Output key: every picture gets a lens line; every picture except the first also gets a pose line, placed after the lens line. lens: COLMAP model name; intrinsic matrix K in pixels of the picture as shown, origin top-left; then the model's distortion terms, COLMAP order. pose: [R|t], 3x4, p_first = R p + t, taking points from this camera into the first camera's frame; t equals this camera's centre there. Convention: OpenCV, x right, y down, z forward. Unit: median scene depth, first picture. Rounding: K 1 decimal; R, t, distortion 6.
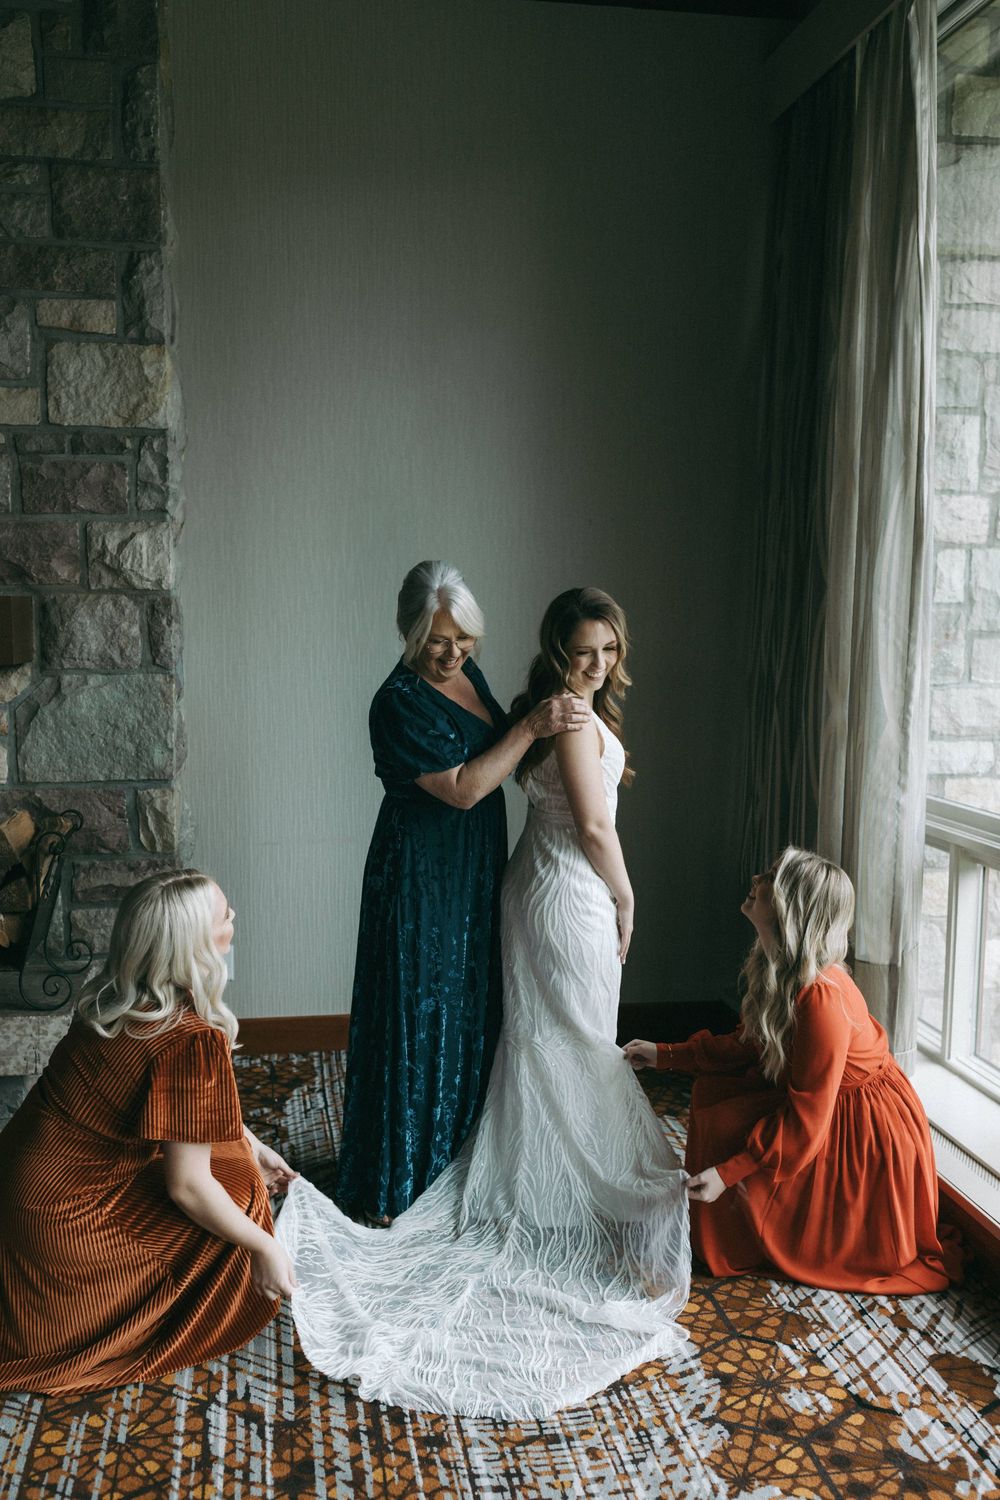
lens RADIAL K [[1490.3, 0, 499.2], [0, 1490.3, 752.0], [0, 0, 1]] dist [0.002560, 0.000000]
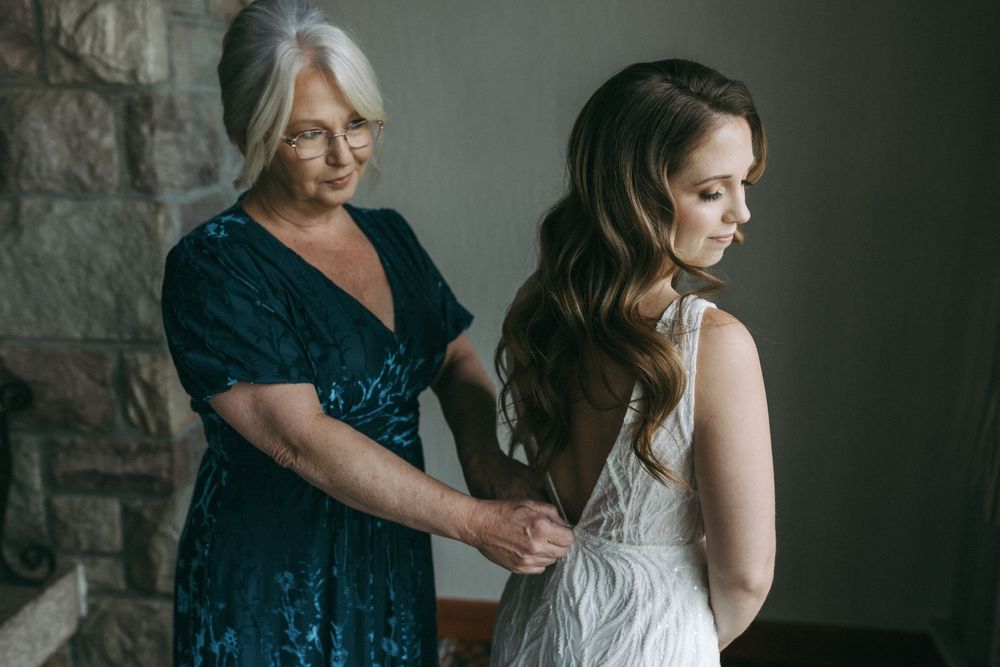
lens RADIAL K [[993.5, 0, 500.6], [0, 993.5, 332.7], [0, 0, 1]] dist [0.002560, 0.000000]
pose [[0.957386, 0.066699, -0.281005, 0.086283], [-0.037679, 0.993497, 0.107443, -0.047379], [0.286344, -0.092277, 0.953673, 0.578560]]
